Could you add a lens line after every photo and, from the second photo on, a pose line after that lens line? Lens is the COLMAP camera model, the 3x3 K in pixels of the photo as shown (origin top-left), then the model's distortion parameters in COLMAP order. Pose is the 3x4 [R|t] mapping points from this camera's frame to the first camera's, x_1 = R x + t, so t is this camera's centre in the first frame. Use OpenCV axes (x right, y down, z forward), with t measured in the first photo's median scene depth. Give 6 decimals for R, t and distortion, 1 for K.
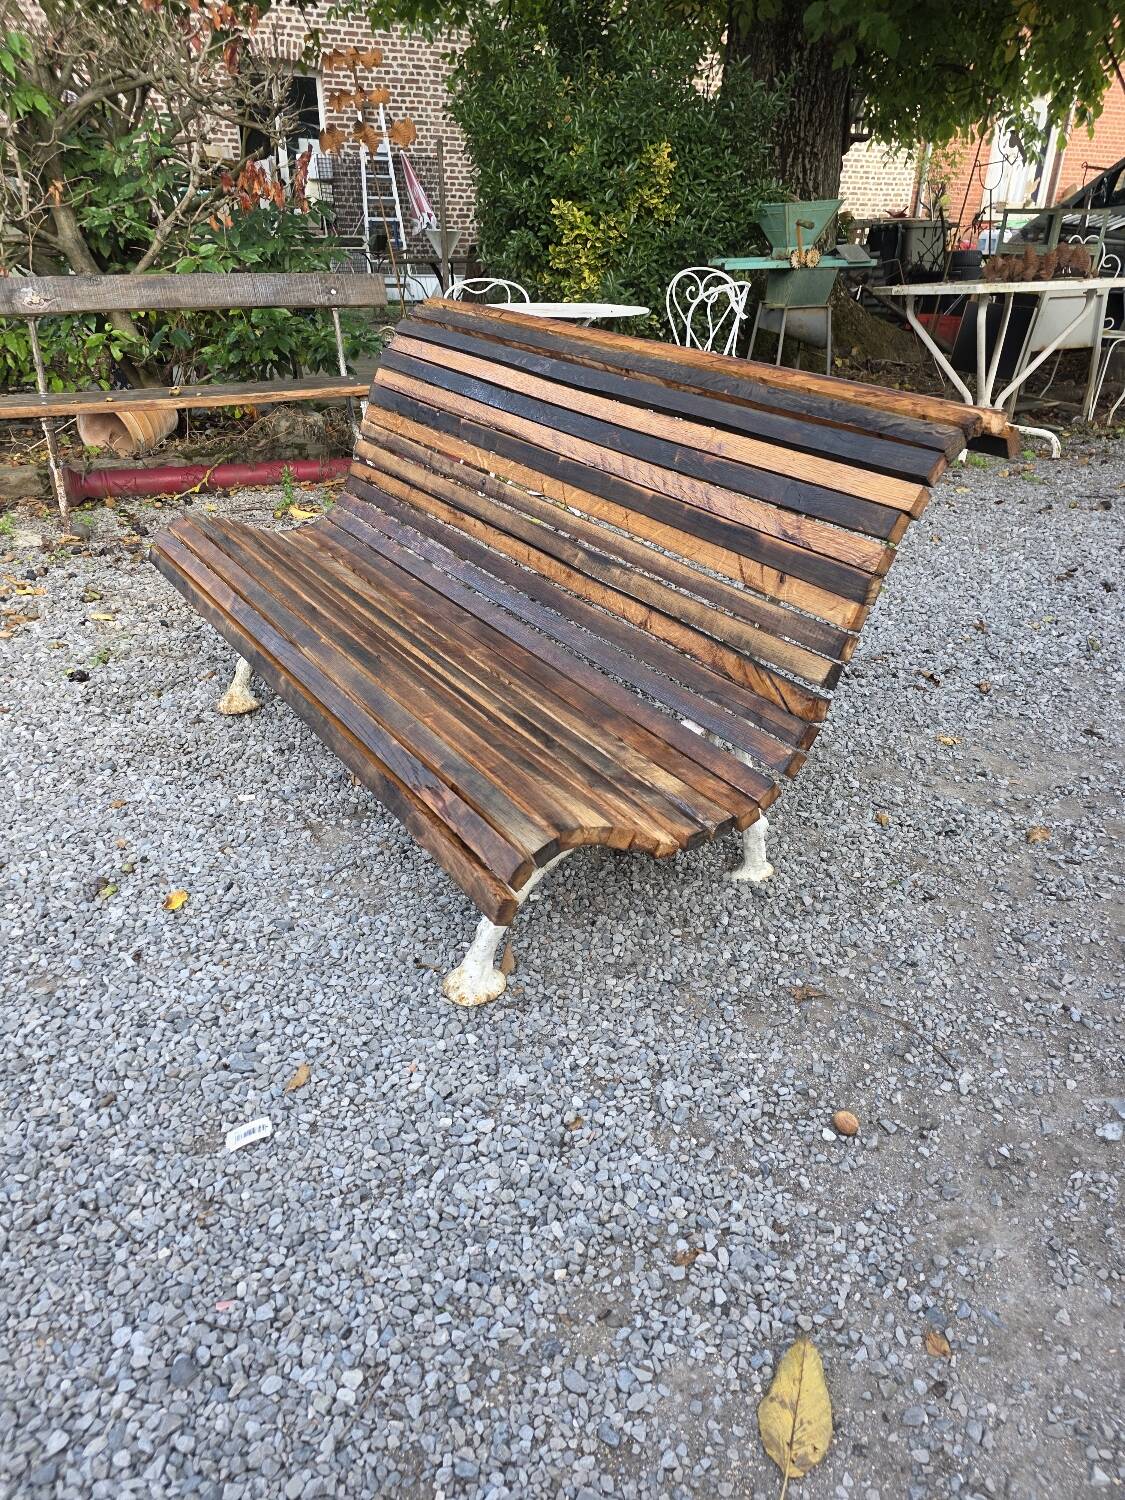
lens RADIAL K [[1008.4, 0, 571.1], [0, 1008.4, 746.8], [0, 0, 1]] dist [0.055079, -0.046690]
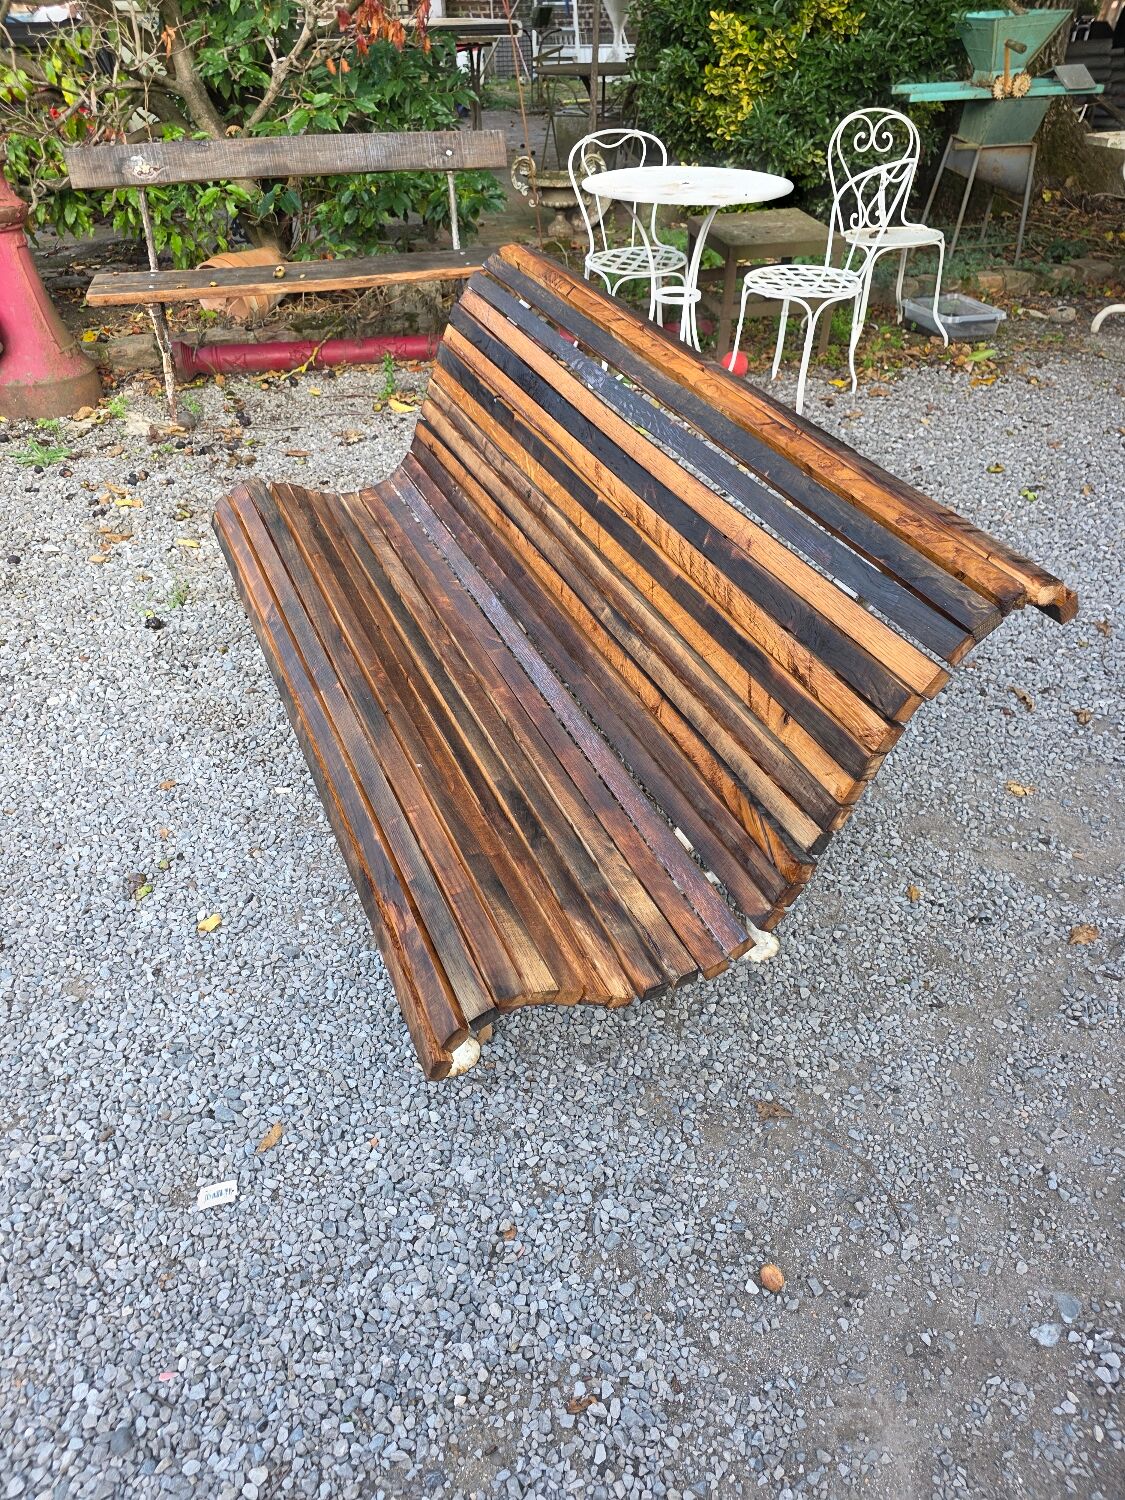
lens RADIAL K [[1012.0, 0, 541.7], [0, 1012.0, 746.5], [0, 0, 1]] dist [0.041254, -0.030732]
pose [[0.982666, 0.105956, -0.152123, 0.129732], [-0.075478, 0.978147, 0.193730, -0.297446], [0.169325, -0.178890, 0.969189, 0.062127]]
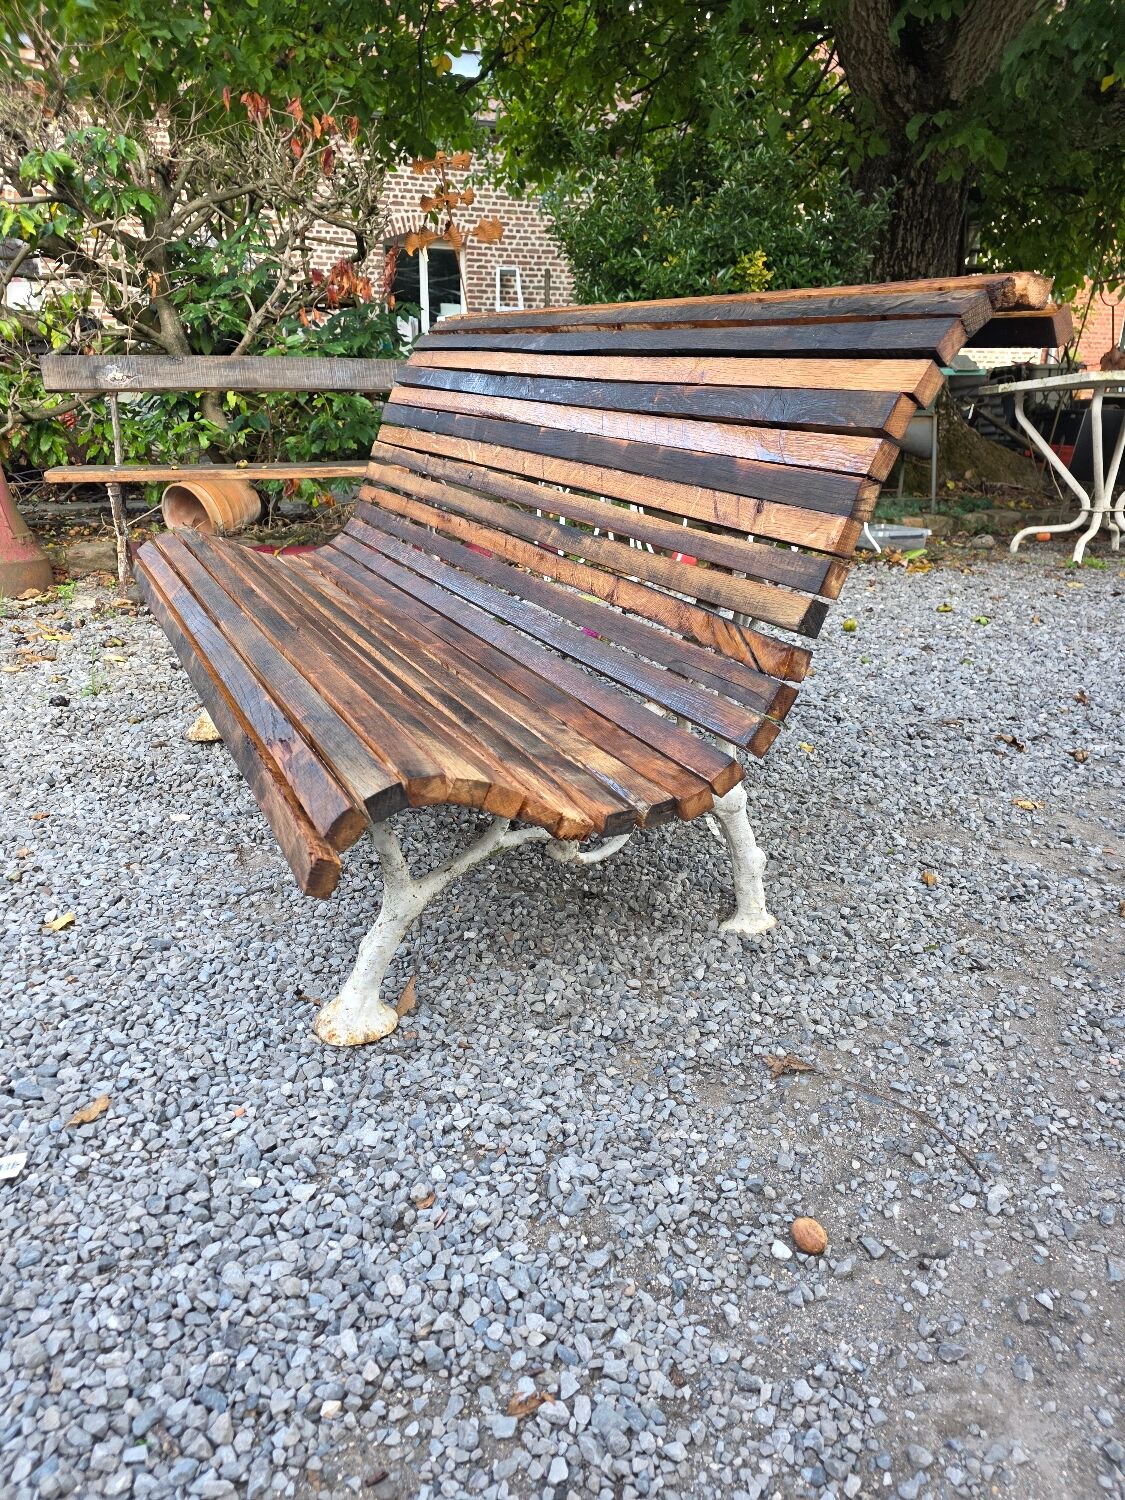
lens RADIAL K [[1012.0, 0, 570.9], [0, 1012.0, 767.8], [0, 0, 1]] dist [0.040123, -0.027976]
pose [[0.992058, 0.041326, -0.118798, 0.161750], [-0.056170, 0.990634, -0.124454, 0.135525], [0.112542, 0.130138, 0.985088, 0.231912]]
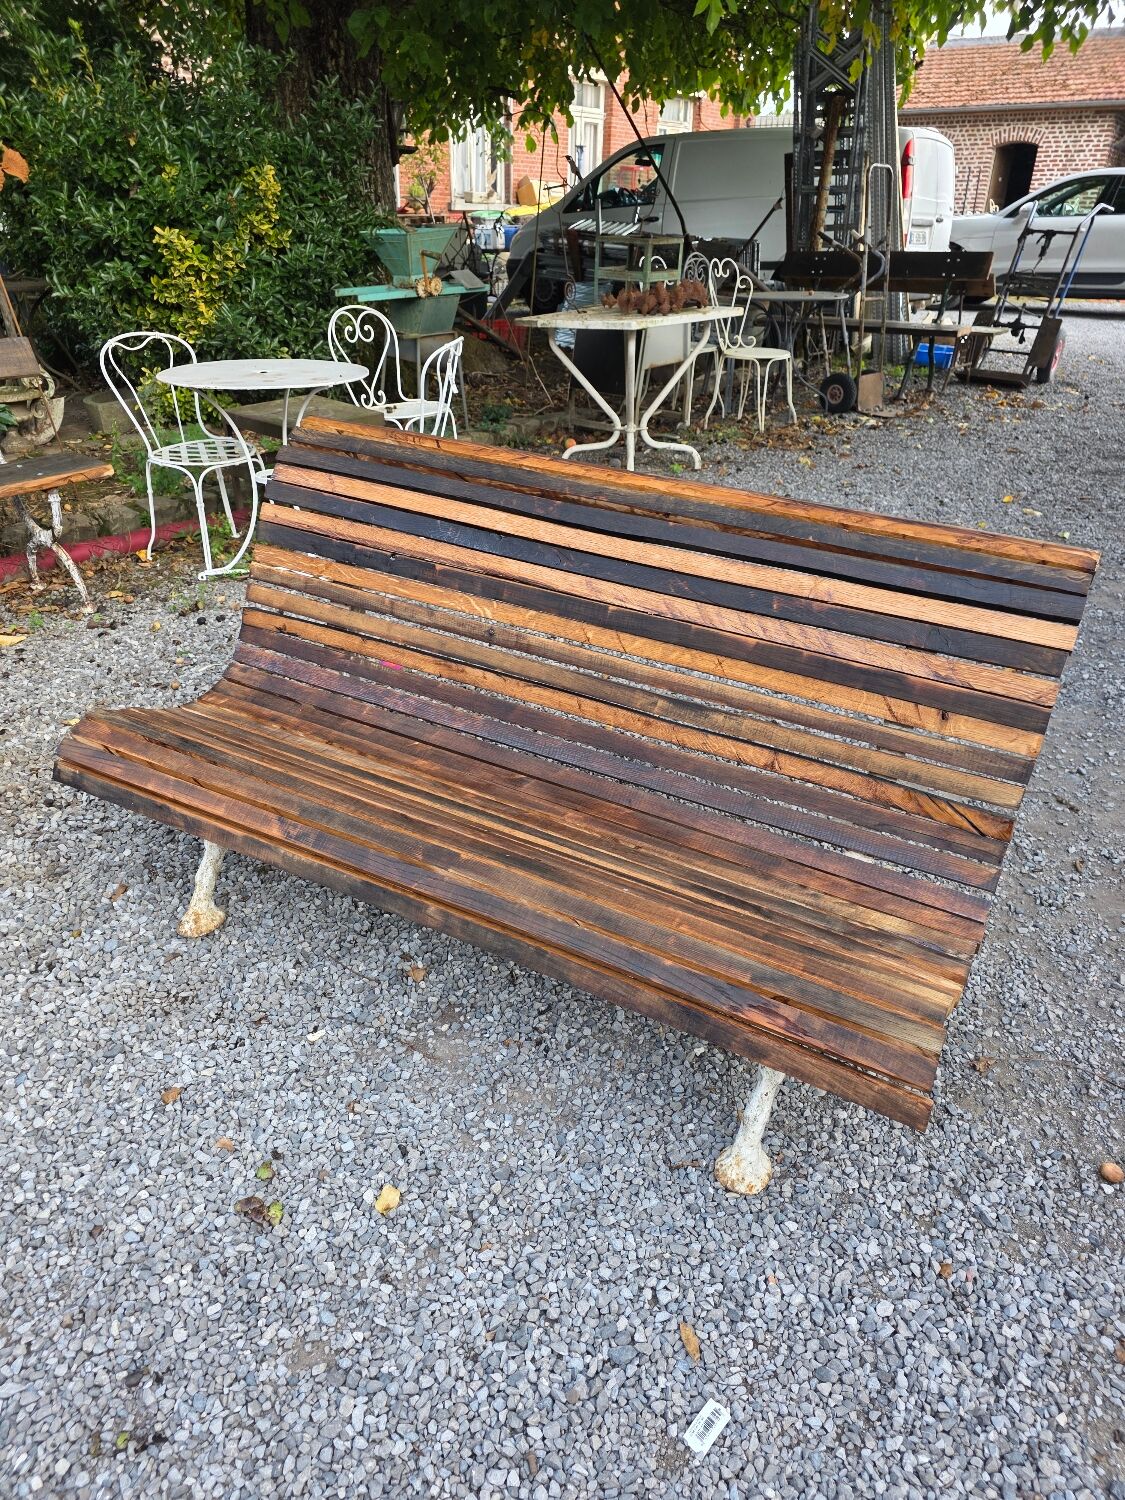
lens RADIAL K [[1015.6, 0, 558.1], [0, 1015.6, 765.2], [0, 0, 1]] dist [0.044029, -0.032037]
pose [[0.889159, -0.216781, 0.402991, -0.605621], [0.202945, 0.976133, 0.077314, -0.278086], [-0.410133, 0.013041, 0.911932, 0.160949]]
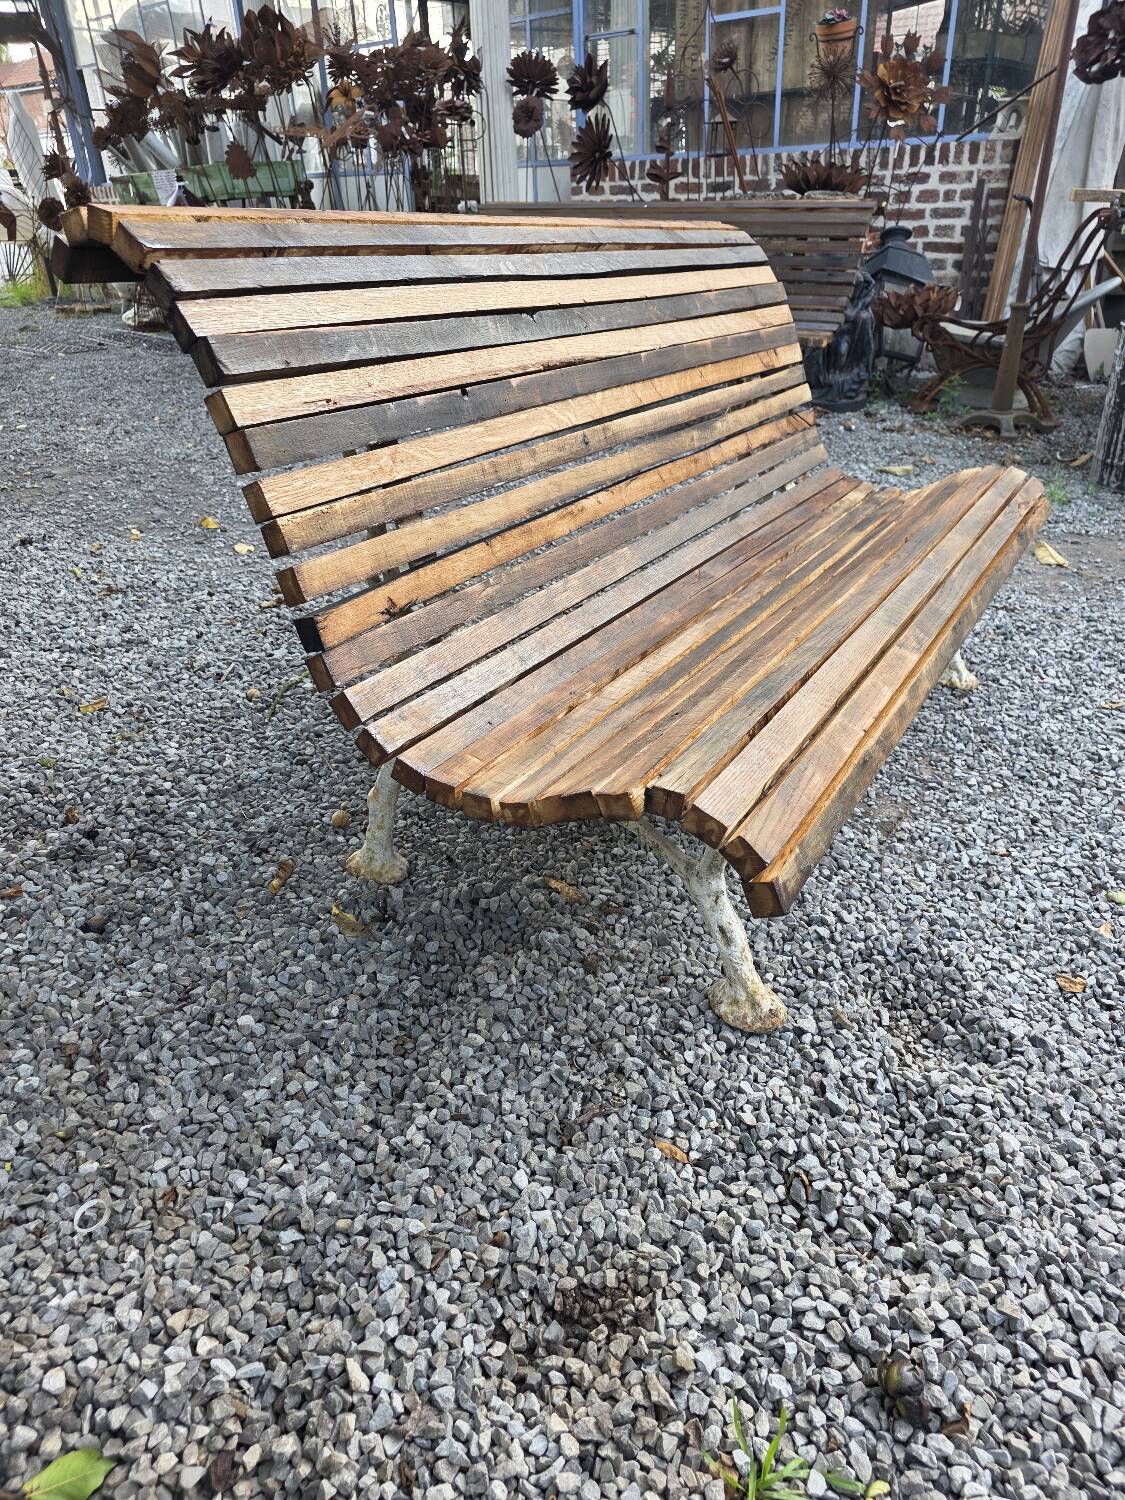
lens RADIAL K [[1012.6, 0, 553.5], [0, 1012.6, 762.5], [0, 0, 1]] dist [0.043335, -0.034116]
pose [[-0.427502, -0.430750, 0.794793, -1.018717], [0.436840, 0.671290, 0.598783, -0.753666], [-0.791462, 0.603179, -0.098809, 1.691875]]
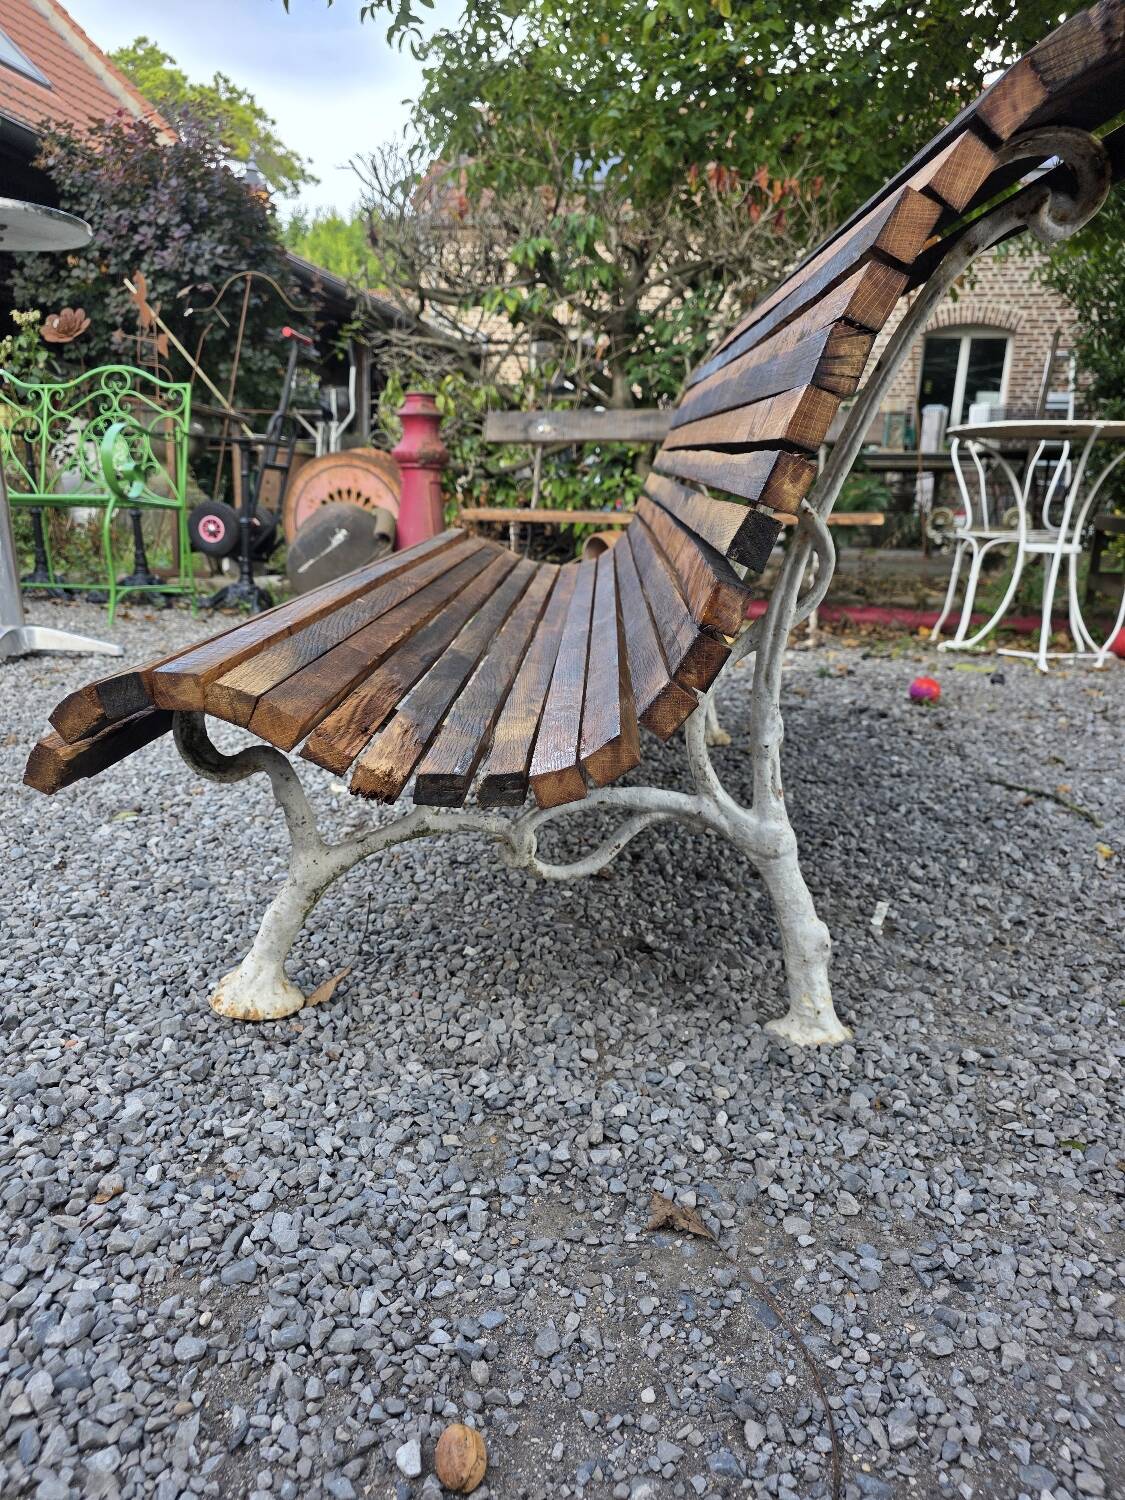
lens RADIAL K [[1014.4, 0, 550.2], [0, 1014.4, 762.0], [0, 0, 1]] dist [0.040110, -0.035892]
pose [[0.795067, 0.167927, -0.582811, 0.457936], [-0.295939, 0.946168, -0.131096, 0.122237], [0.529422, 0.276707, 0.801964, 0.532106]]
